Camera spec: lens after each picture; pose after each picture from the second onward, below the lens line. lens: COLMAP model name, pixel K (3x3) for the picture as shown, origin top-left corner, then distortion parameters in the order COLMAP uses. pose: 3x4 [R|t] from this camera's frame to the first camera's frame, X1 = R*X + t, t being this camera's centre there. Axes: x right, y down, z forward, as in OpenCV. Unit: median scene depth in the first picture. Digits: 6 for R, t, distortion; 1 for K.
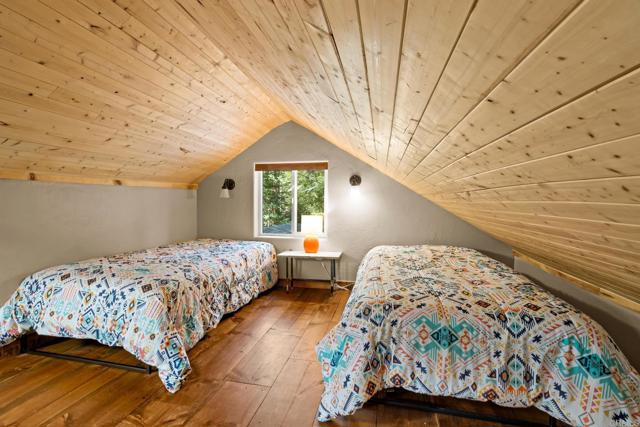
lens RADIAL K [[296.3, 0, 321.3], [0, 296.3, 210.9], [0, 0, 1]] dist [0.001211, 0.000345]
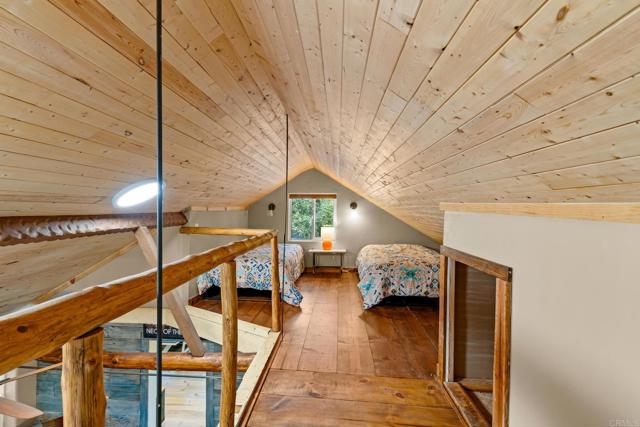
lens RADIAL K [[296.3, 0, 321.3], [0, 296.3, 210.9], [0, 0, 1]] dist [0.001211, 0.000345]
pose [[0.989372, 0.002543, 0.145386, -0.412762], [0.001457, 0.999624, -0.027396, -0.038524], [-0.145401, 0.027317, 0.988996, -0.826287]]
